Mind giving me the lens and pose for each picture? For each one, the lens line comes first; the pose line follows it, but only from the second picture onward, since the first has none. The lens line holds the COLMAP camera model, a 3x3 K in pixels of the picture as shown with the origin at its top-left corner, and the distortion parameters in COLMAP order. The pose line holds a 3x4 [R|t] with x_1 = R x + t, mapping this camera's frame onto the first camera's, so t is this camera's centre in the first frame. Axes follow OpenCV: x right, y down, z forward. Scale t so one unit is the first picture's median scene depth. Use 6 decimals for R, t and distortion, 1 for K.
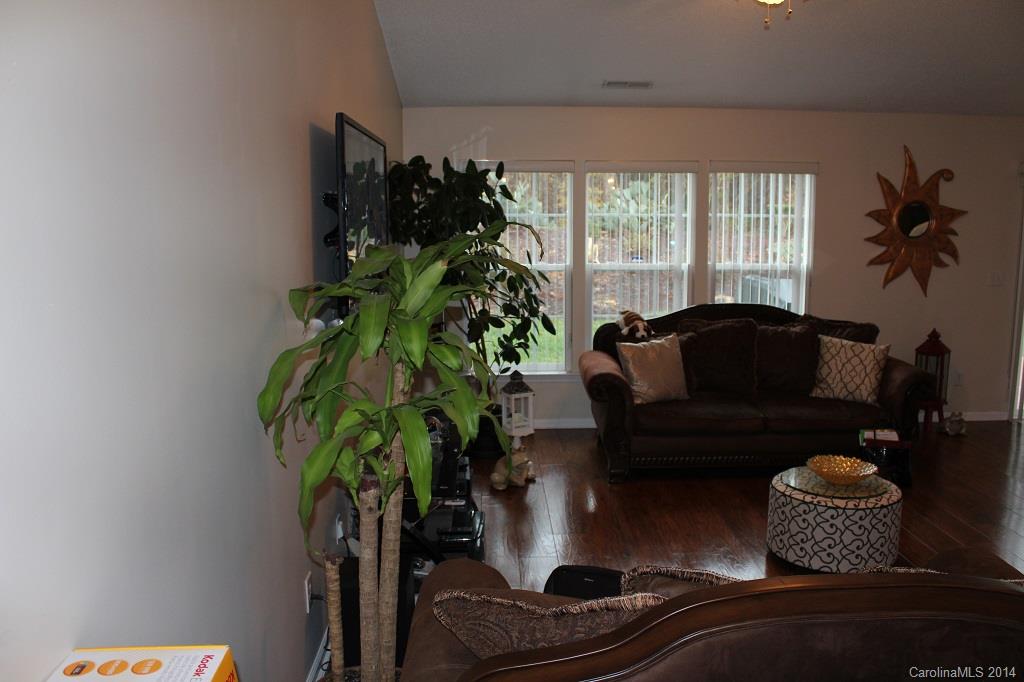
lens RADIAL K [[855.3, 0, 528.8], [0, 855.3, 344.1], [0, 0, 1]] dist [-0.163156, 0.157597]
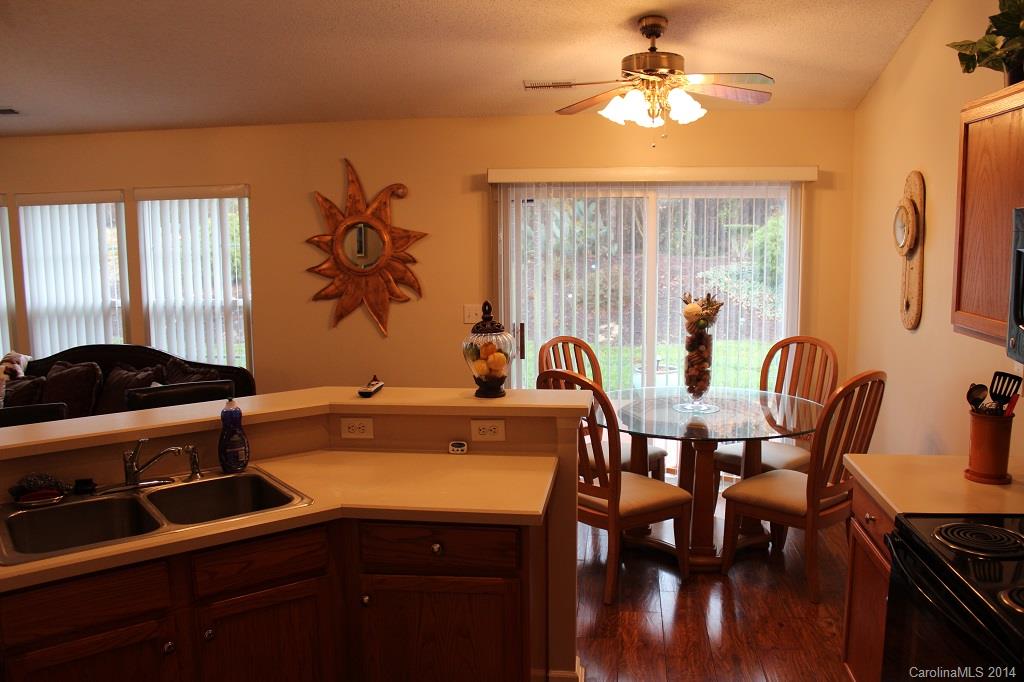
lens RADIAL K [[855.3, 0, 528.8], [0, 855.3, 344.1], [0, 0, 1]] dist [-0.163156, 0.157597]
pose [[0.981208, 0.016591, -0.192238, 0.897740], [-0.018331, 0.999806, -0.007276, -0.054379], [0.192080, 0.010663, 0.981321, 0.222203]]
